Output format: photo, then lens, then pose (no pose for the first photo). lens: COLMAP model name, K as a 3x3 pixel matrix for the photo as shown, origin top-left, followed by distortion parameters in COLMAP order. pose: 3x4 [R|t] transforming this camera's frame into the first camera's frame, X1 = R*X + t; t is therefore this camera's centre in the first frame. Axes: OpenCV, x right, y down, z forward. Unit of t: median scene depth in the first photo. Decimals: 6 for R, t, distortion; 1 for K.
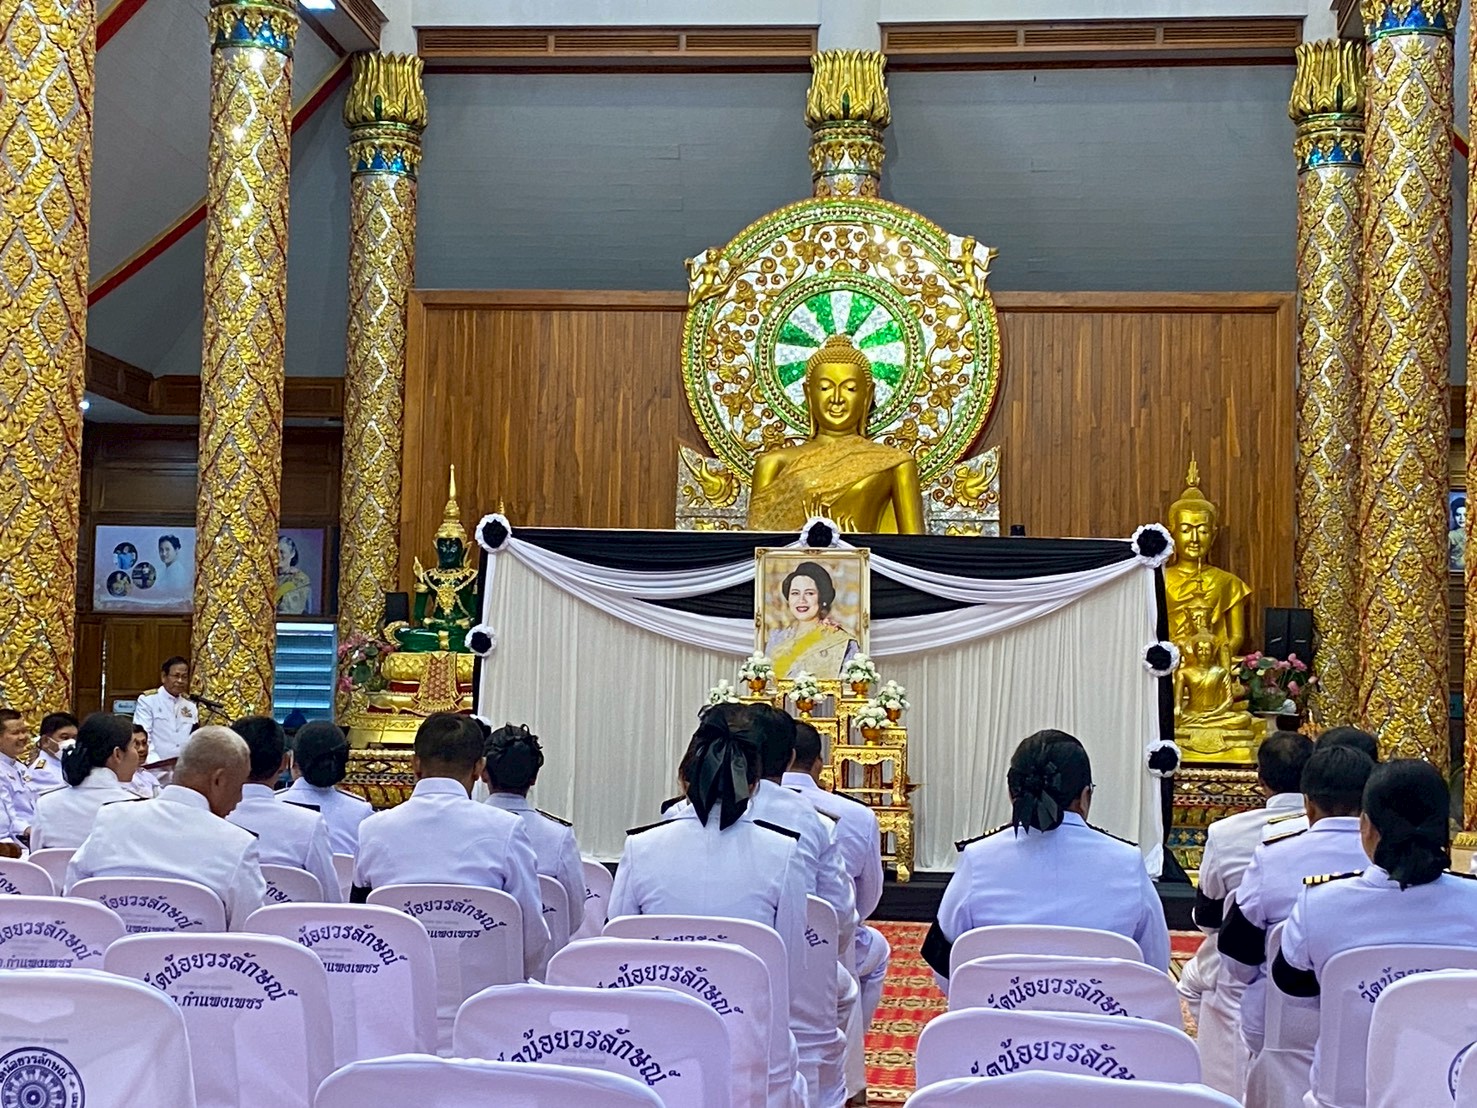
lens RADIAL K [[1899.1, 0, 738.5], [0, 1899.1, 554.0], [0, 0, 1]] dist [0.035041, 0.027041]
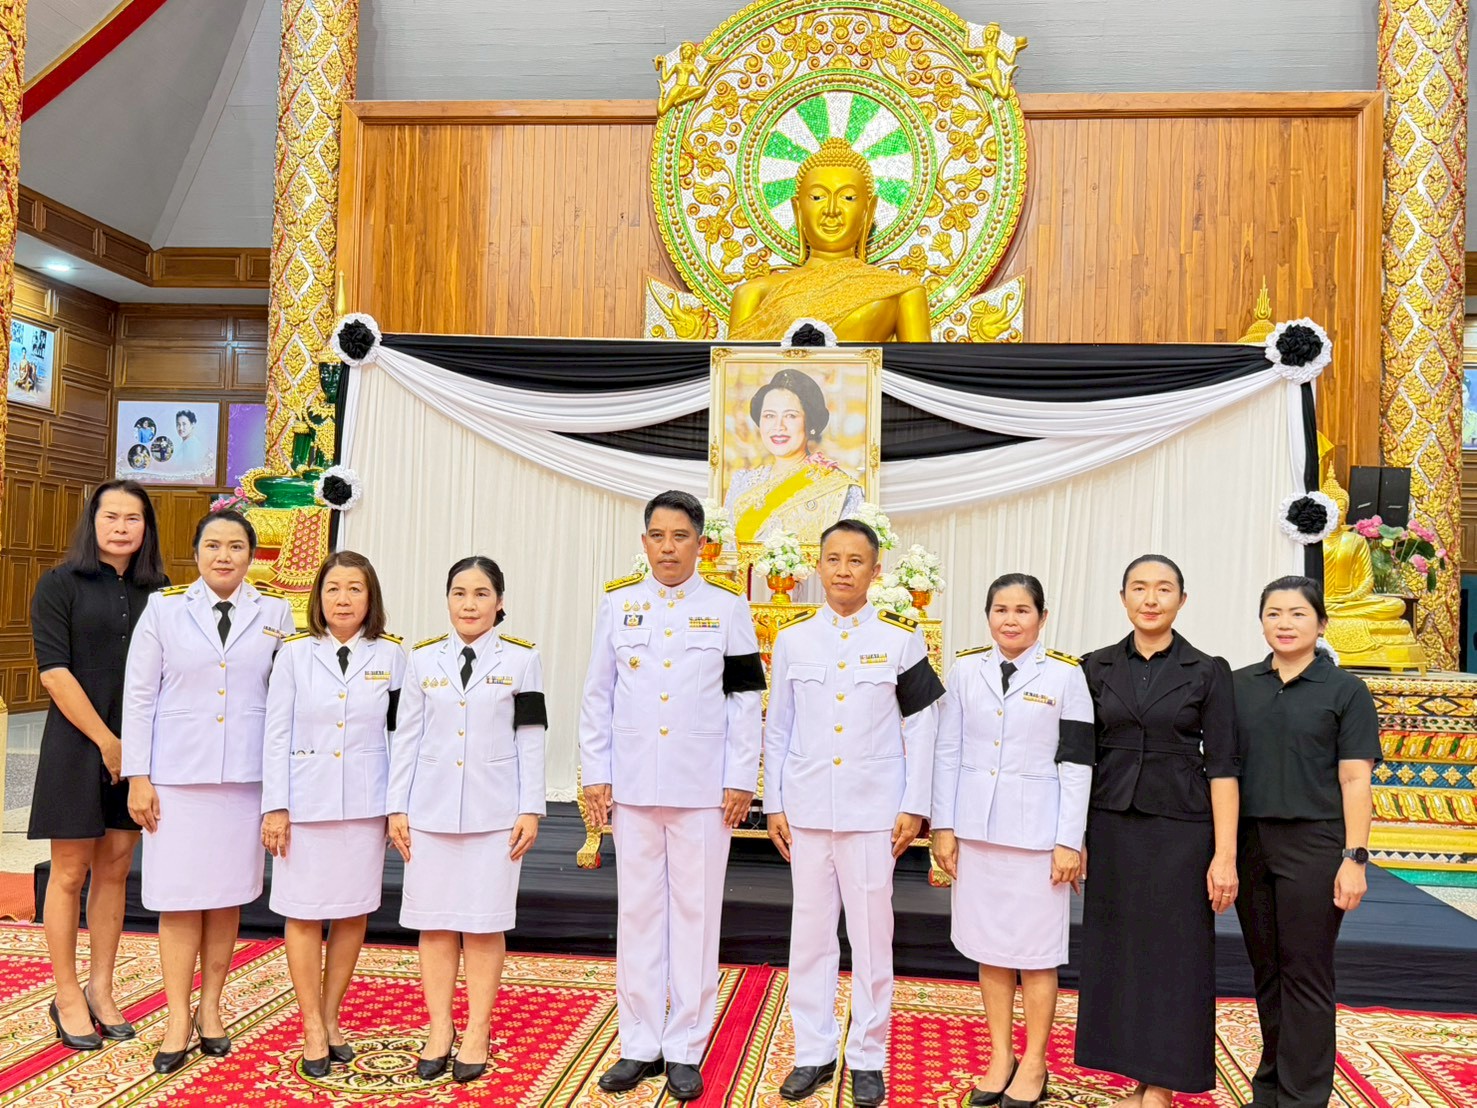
lens RADIAL K [[1650.4, 0, 738.5], [0, 1650.4, 554.0], [0, 0, 1]] dist [0.017233, -0.007334]
pose [[0.999962, 0.008663, -0.000906, 0.012461], [-0.008585, 0.997849, 0.064982, 0.019845], [0.001467, -0.064972, 0.997886, 0.258758]]
